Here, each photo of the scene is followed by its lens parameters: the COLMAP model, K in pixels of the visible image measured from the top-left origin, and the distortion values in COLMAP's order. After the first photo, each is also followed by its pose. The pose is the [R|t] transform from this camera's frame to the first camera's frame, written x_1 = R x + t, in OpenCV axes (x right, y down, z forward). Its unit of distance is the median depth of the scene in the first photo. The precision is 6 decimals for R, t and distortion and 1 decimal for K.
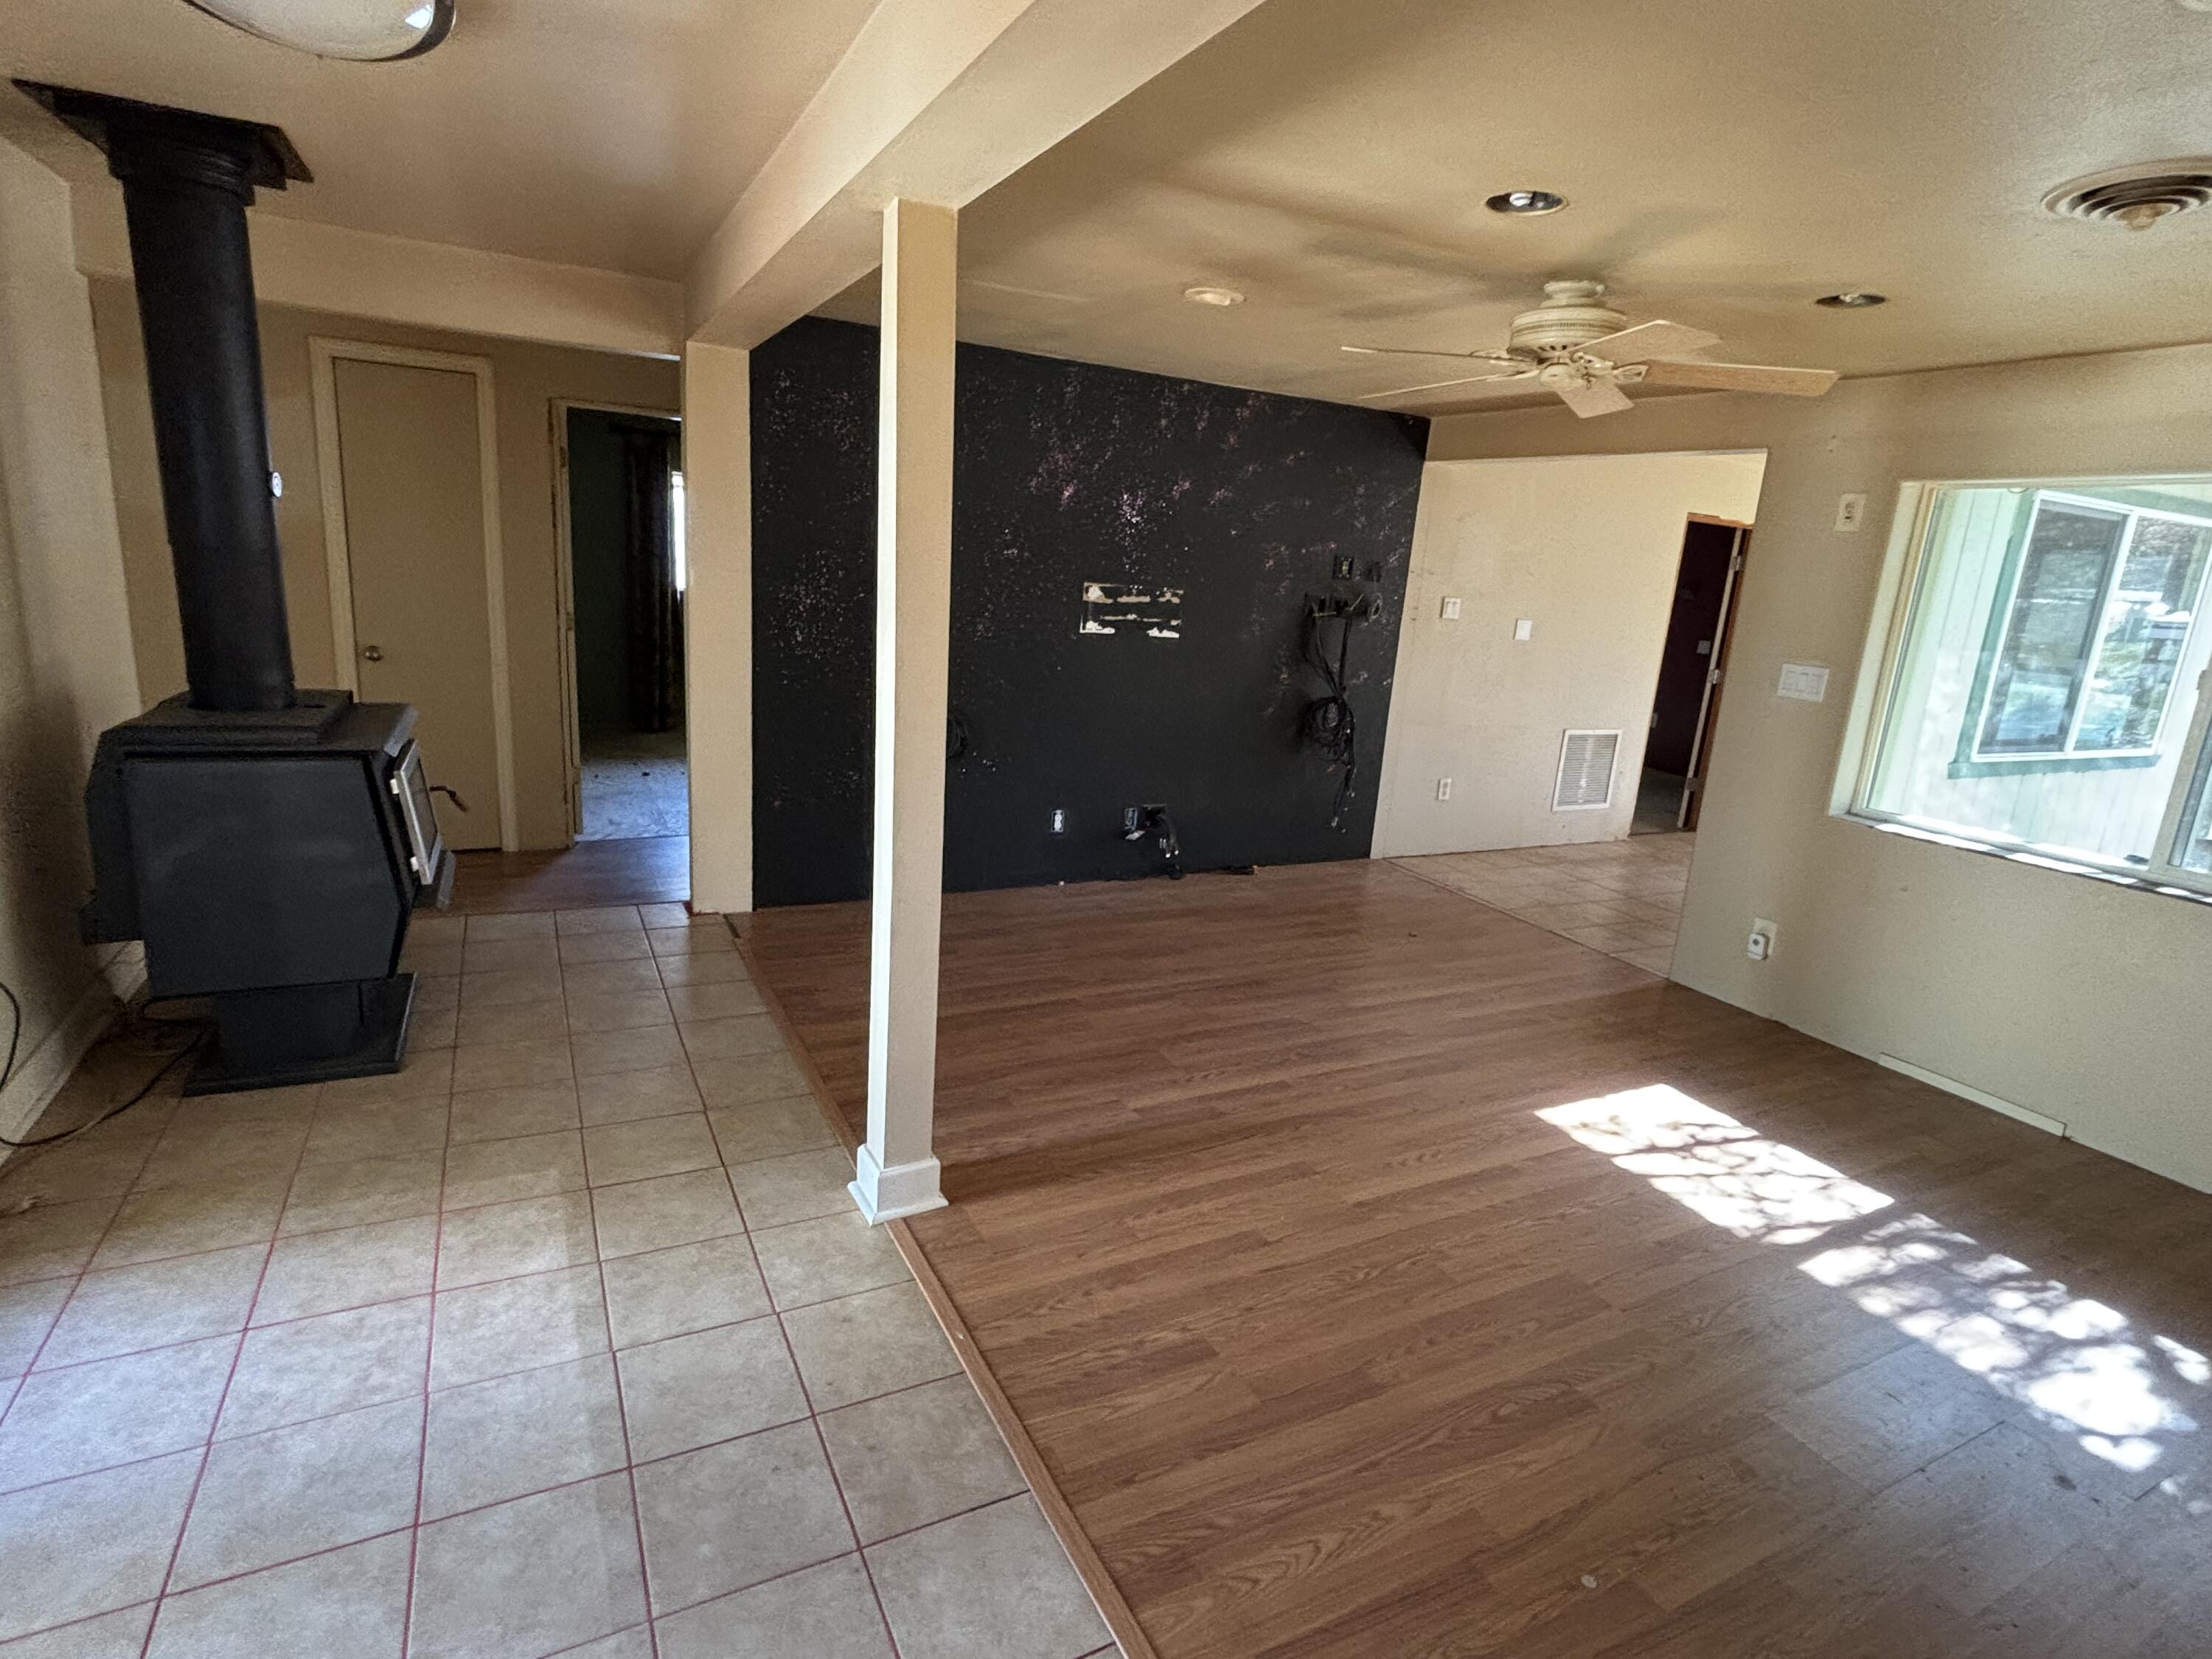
lens RADIAL K [[1120.9, 0, 1106.0], [0, 1120.9, 829.5], [0, 0, 1]] dist [0.018244, 0.000005]
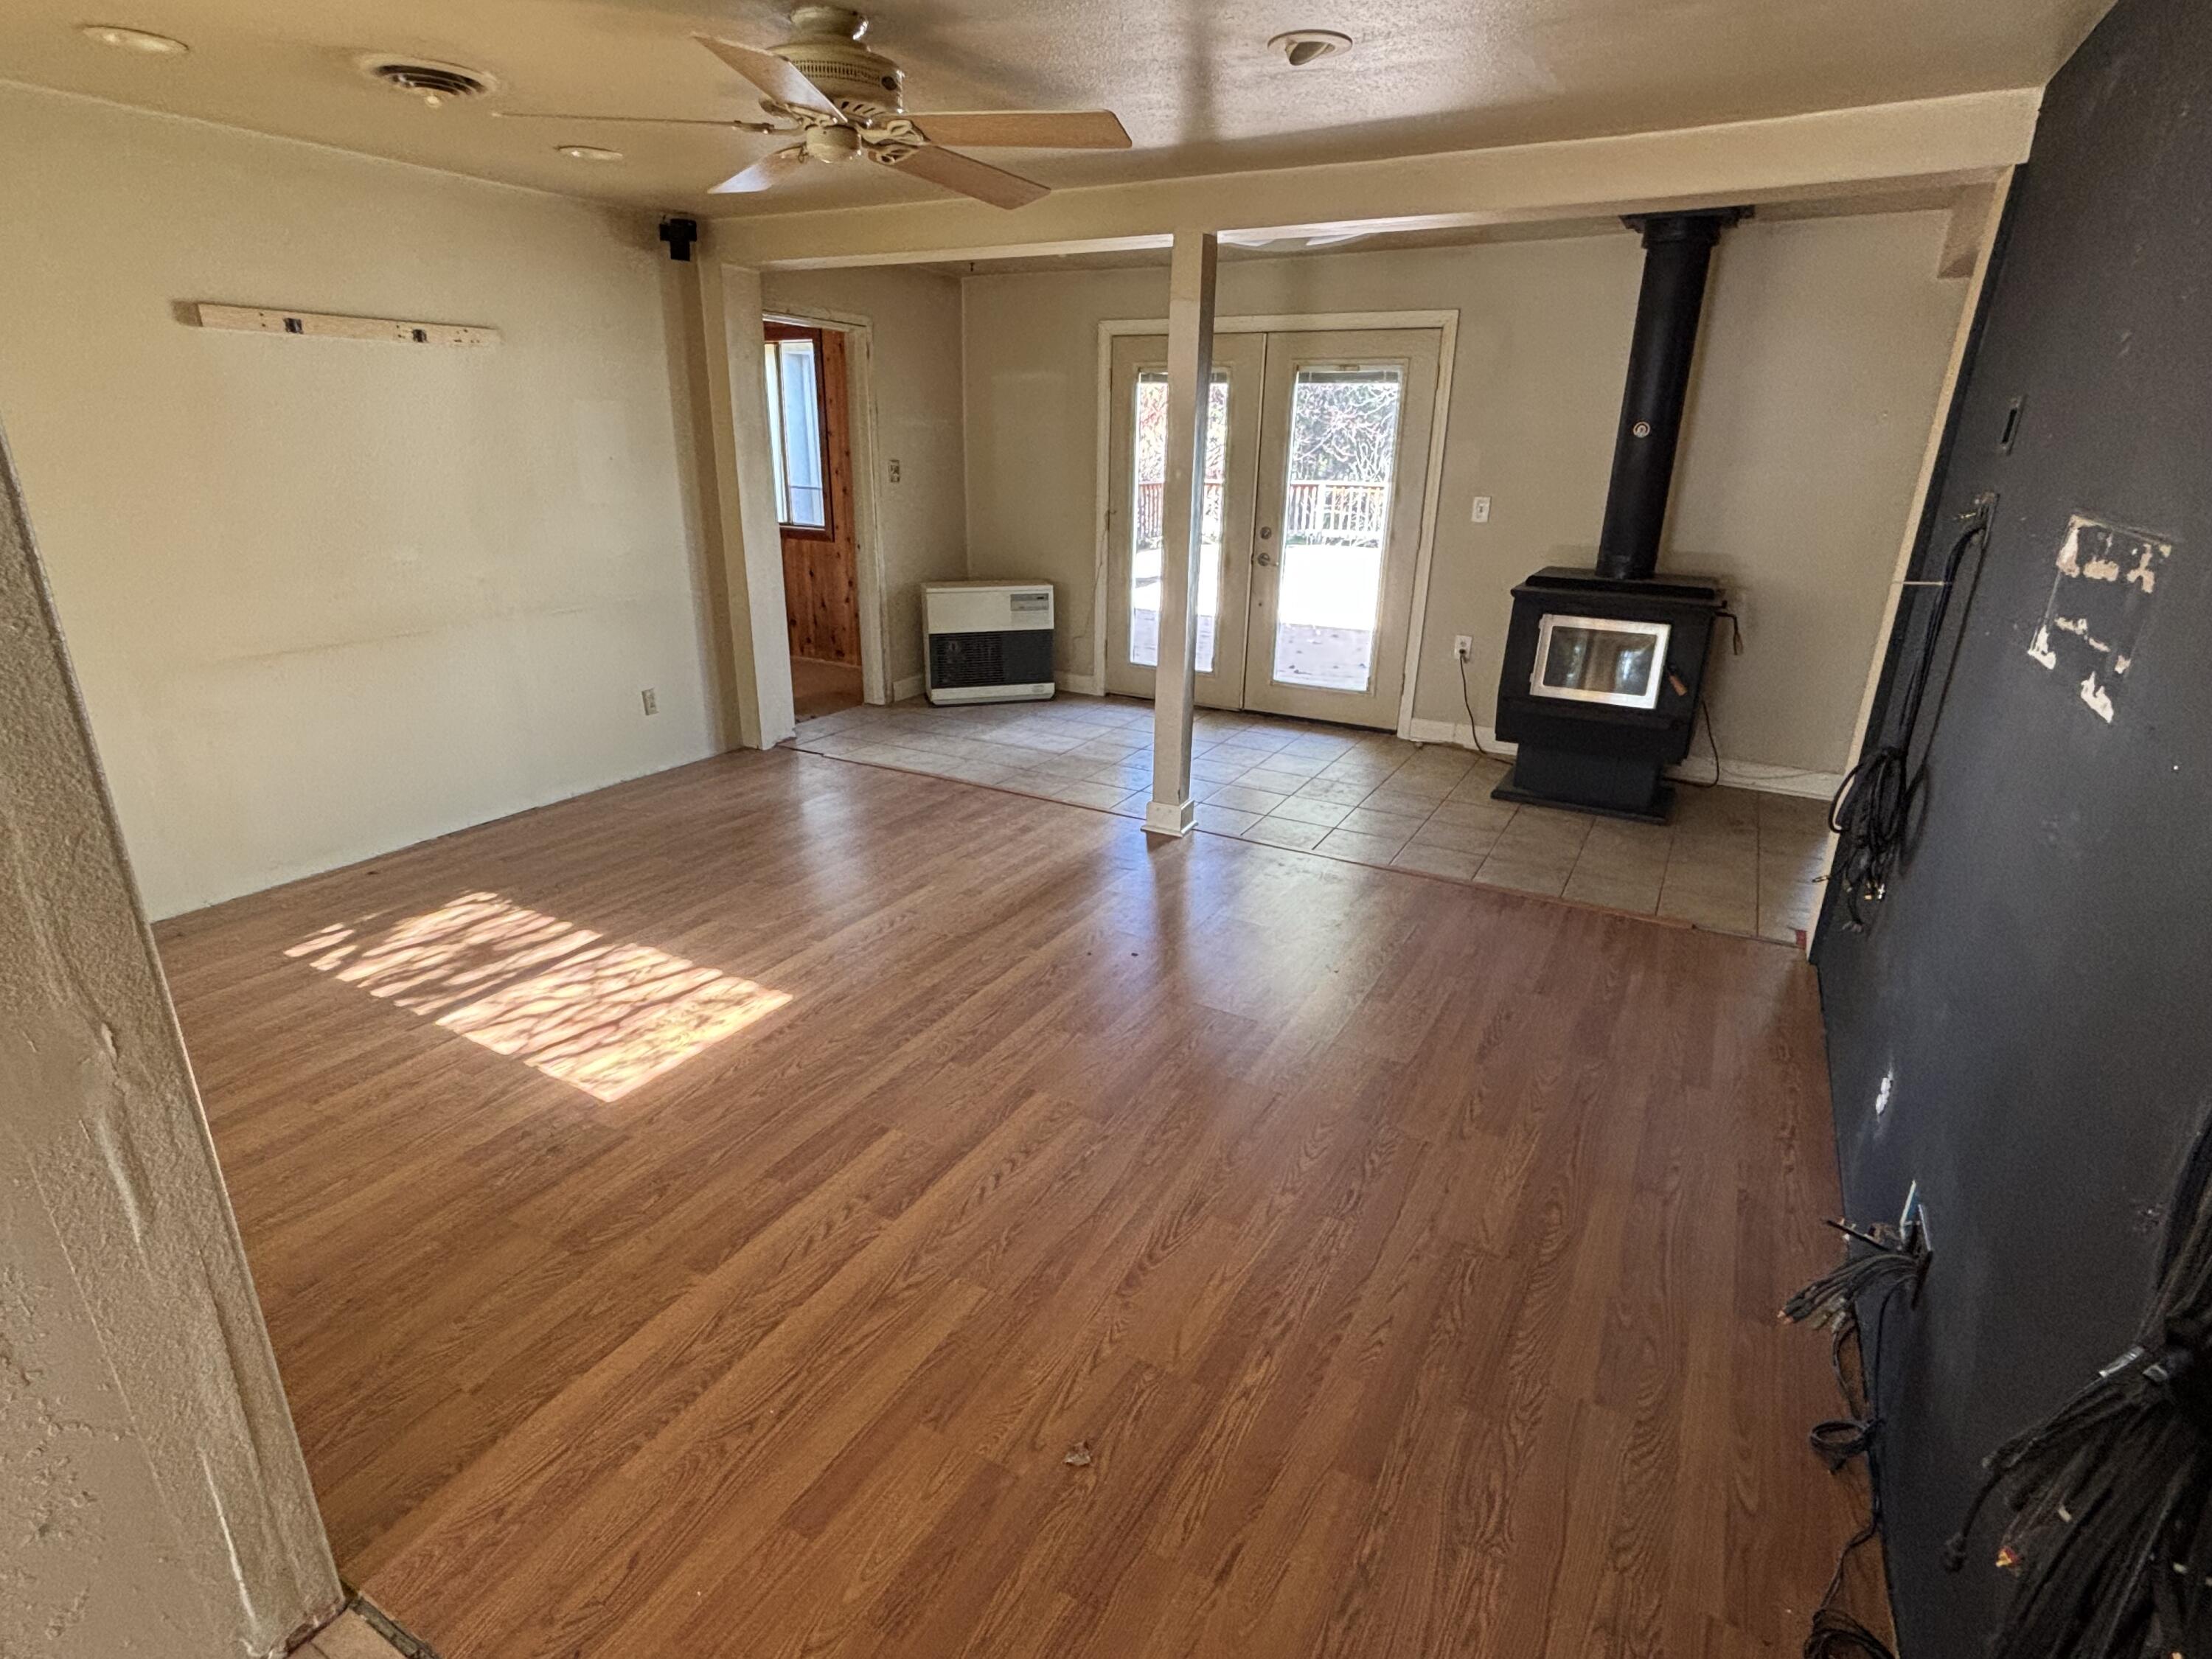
lens RADIAL K [[1109.5, 0, 1094.6], [0, 1109.5, 833.0], [0, 0, 1]] dist [0.036286, -0.040351]
pose [[-0.838504, 0.096303, -0.536318, 0.747032], [-0.207176, 0.853994, 0.477254, -0.407321], [0.503973, 0.511292, -0.696126, 1.947526]]
